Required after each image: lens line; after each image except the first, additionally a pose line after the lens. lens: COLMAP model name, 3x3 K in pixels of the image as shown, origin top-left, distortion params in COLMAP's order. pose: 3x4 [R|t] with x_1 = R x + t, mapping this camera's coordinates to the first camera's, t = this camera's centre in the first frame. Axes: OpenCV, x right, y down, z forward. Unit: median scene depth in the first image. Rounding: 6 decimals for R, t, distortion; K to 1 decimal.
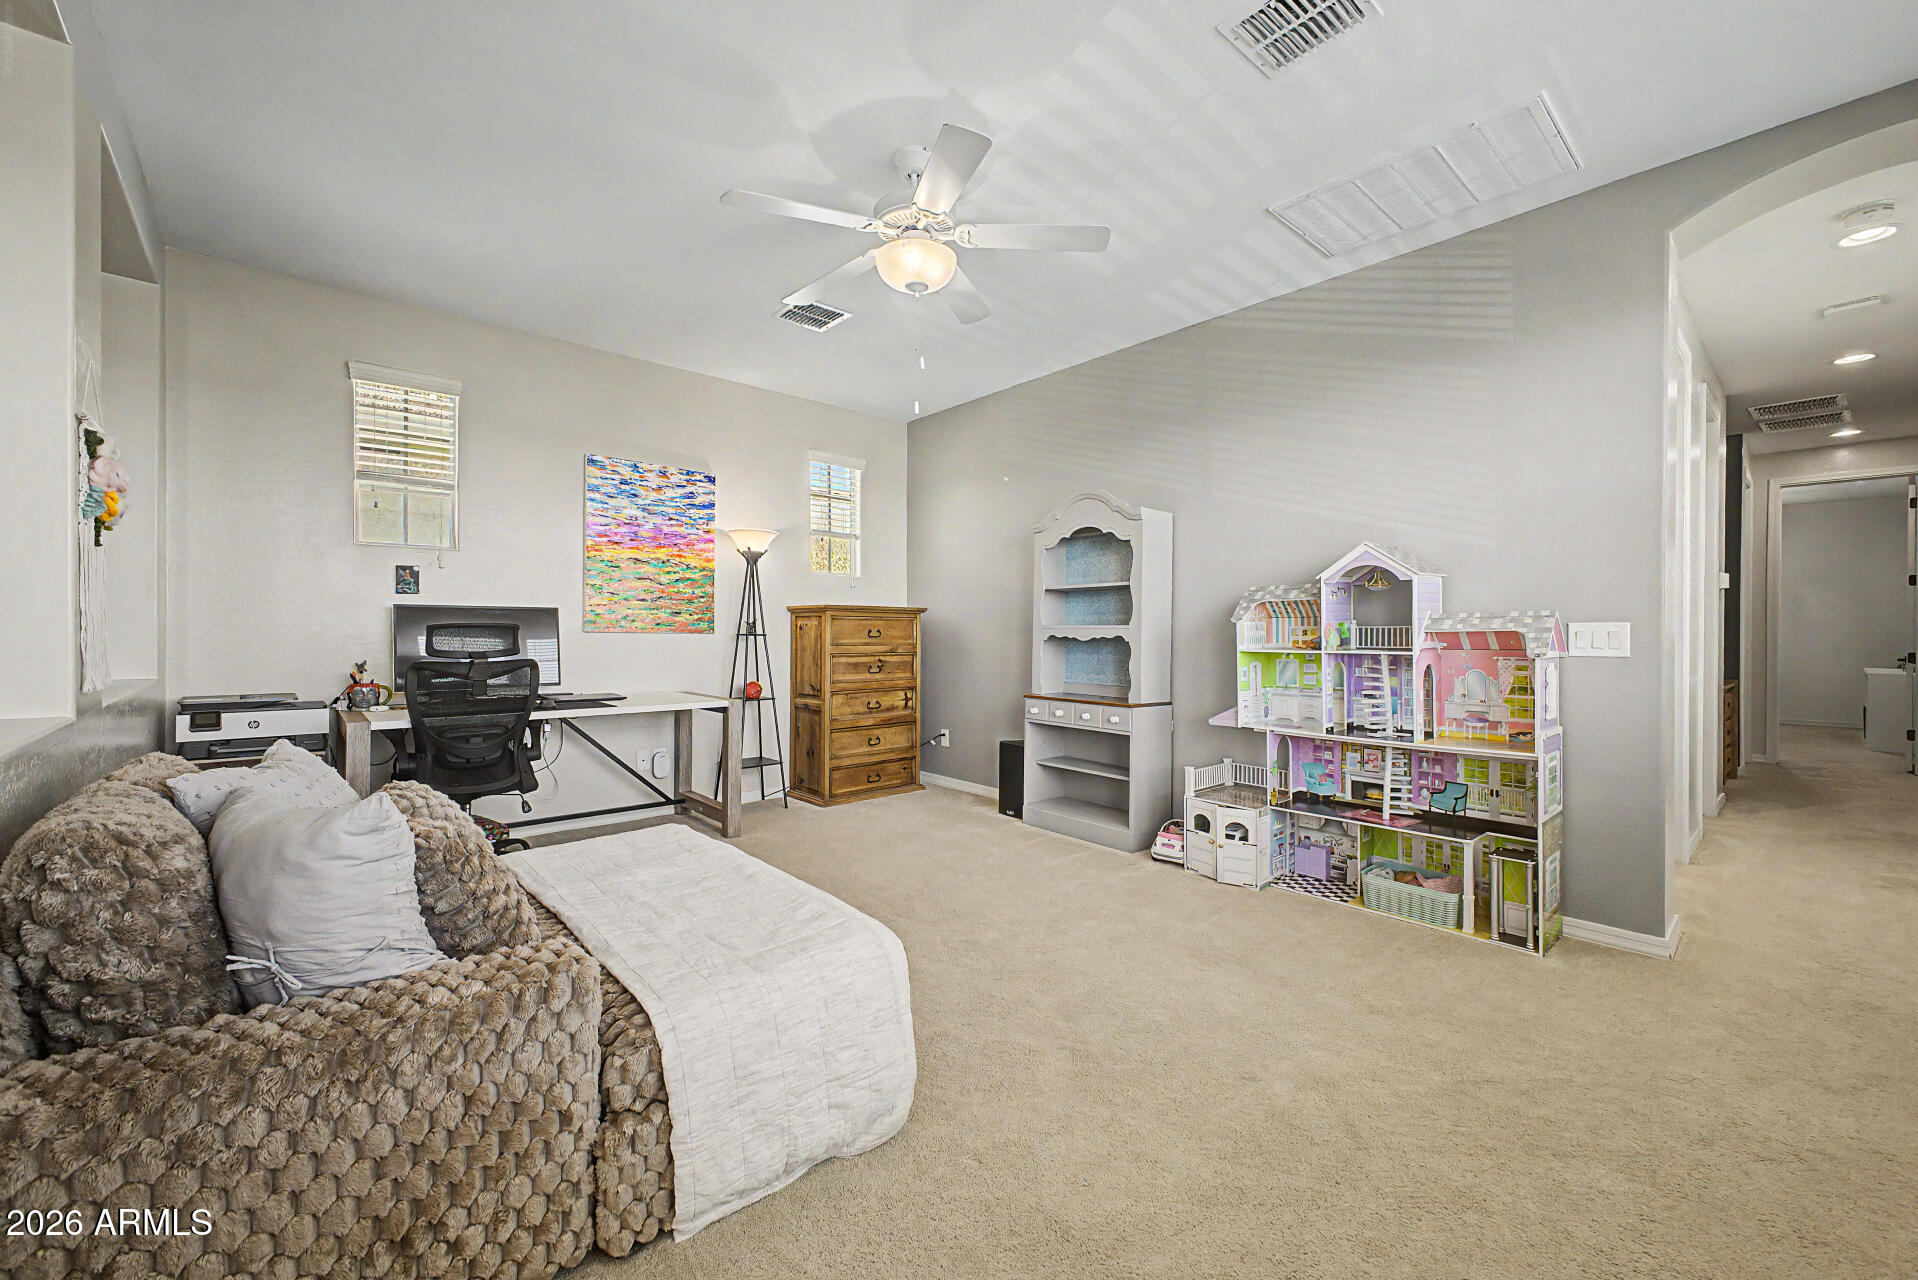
lens RADIAL K [[767.4, 0, 962.4], [0, 767.4, 634.5], [0, 0, 1]] dist [0.008830, -0.002731]
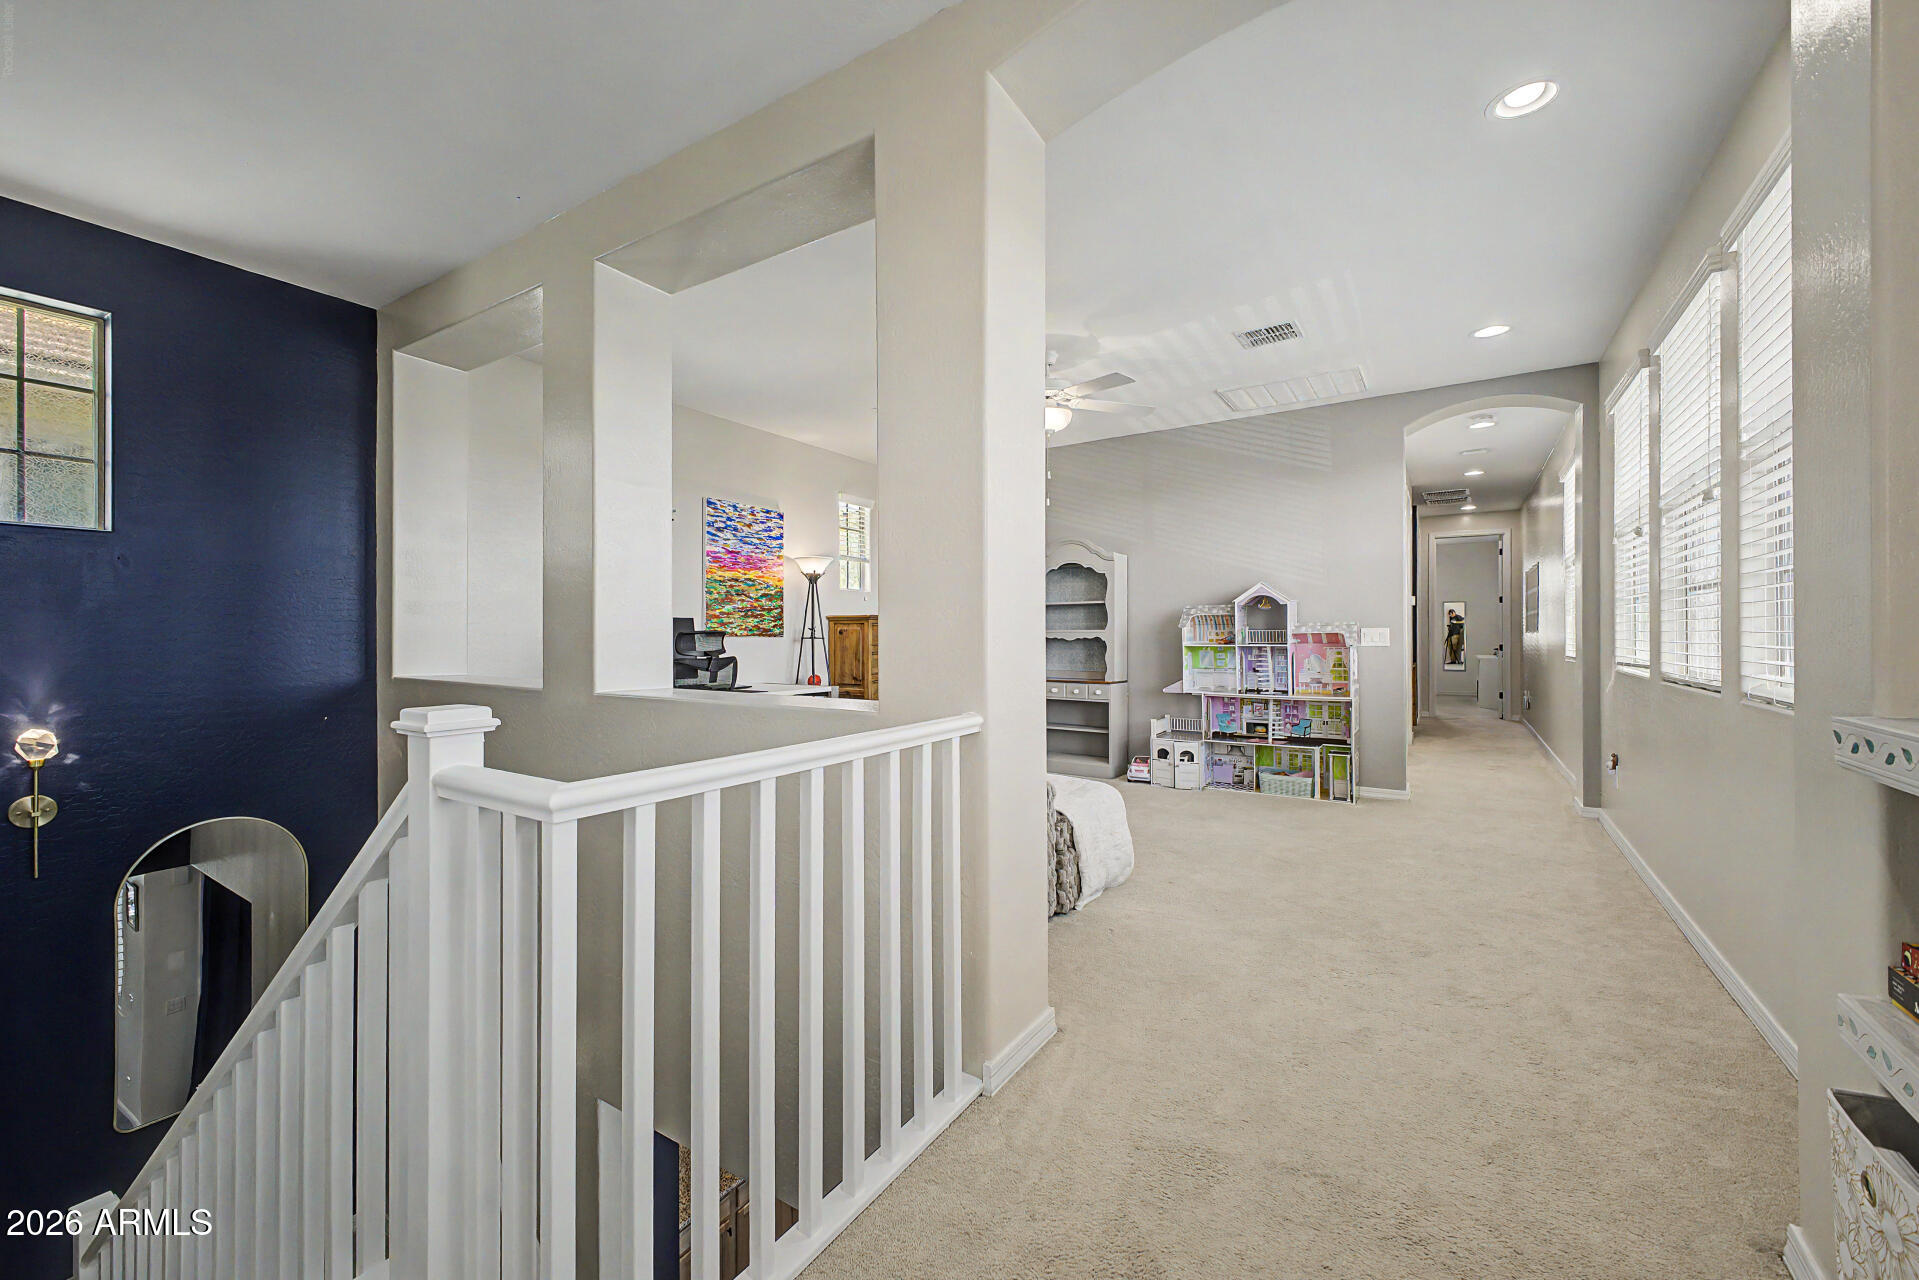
lens RADIAL K [[767.8, 0, 966.7], [0, 767.8, 631.0], [0, 0, 1]] dist [0.008830, -0.002731]
pose [[0.960534, -0.004397, 0.278128, -0.472578], [0.006173, 0.999966, -0.005509, -0.003106], [-0.278095, 0.007009, 0.960528, -0.381195]]
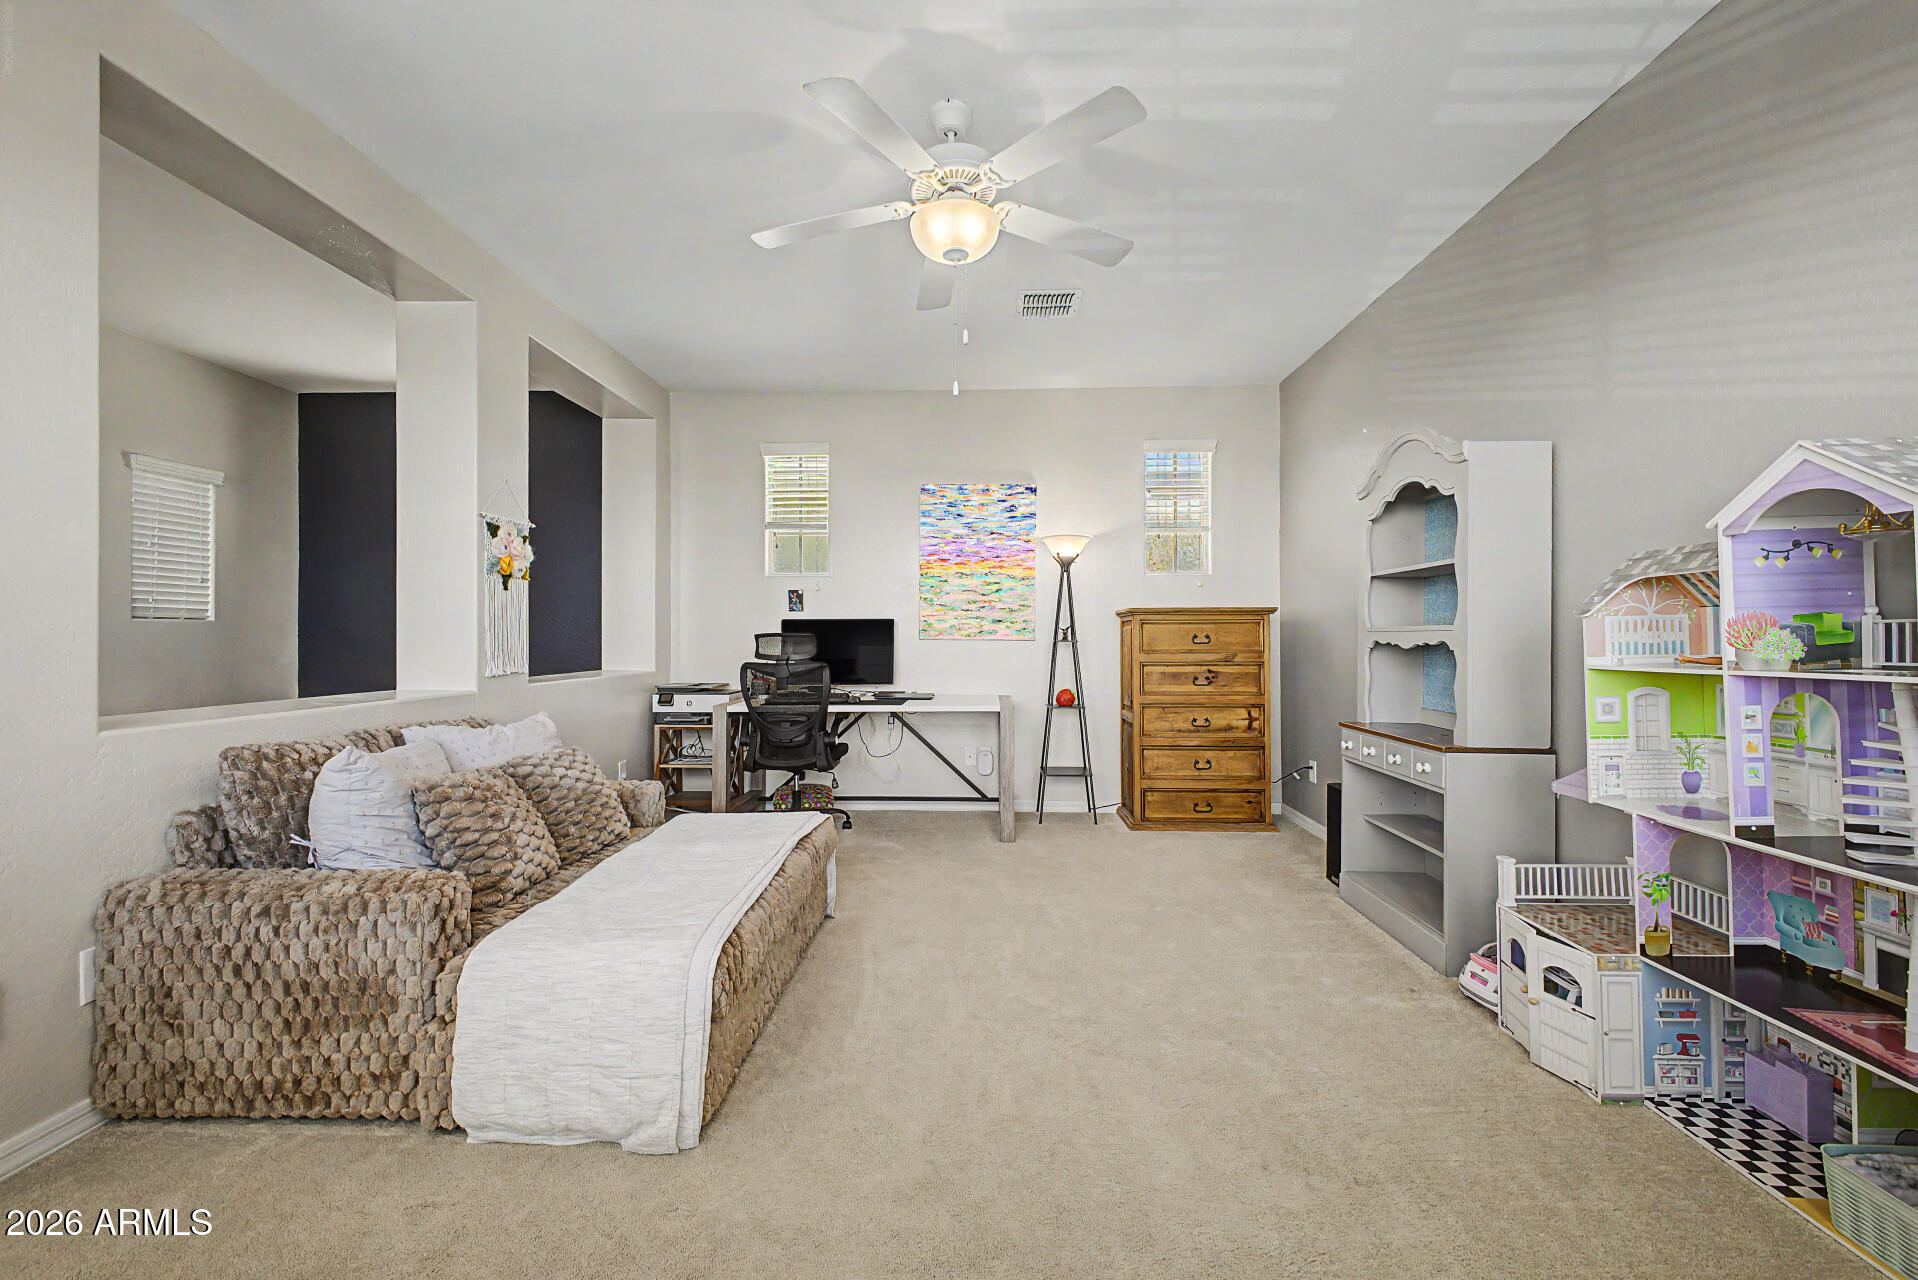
lens RADIAL K [[767.4, 0, 956.2], [0, 767.4, 635.7], [0, 0, 1]] dist [0.008830, -0.002731]
pose [[0.719995, -0.008609, -0.693926, 0.375632], [0.002724, 0.999950, -0.009580, 0.002016], [0.693974, 0.005008, 0.719982, 0.238776]]
